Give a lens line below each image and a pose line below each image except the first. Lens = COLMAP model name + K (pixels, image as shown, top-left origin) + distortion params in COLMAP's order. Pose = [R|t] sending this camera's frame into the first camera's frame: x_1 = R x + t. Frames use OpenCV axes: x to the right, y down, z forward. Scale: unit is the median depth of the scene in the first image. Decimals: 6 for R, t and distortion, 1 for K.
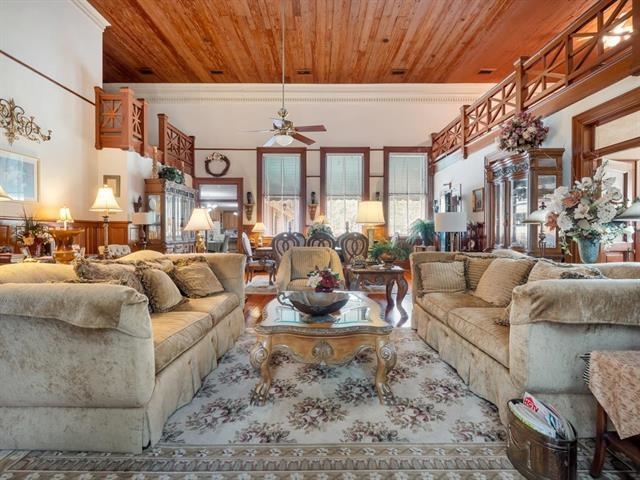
lens RADIAL K [[314.3, 0, 319.2], [0, 314.3, 236.9], [0, 0, 1]] dist [0.006093, -0.005522]
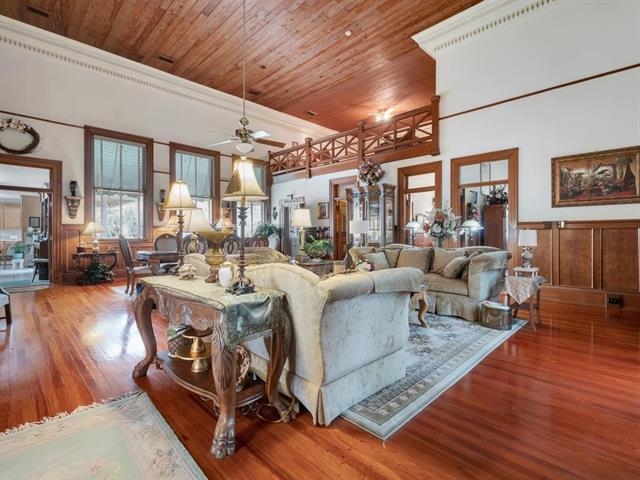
lens RADIAL K [[314.3, 0, 320.2], [0, 314.3, 237.9], [0, 0, 1]] dist [0.006093, -0.005522]
pose [[0.700617, -0.010171, 0.713465, -0.403976], [0.011222, 0.999932, 0.003235, -0.001491], [-0.713449, 0.005740, 0.700683, 0.042172]]
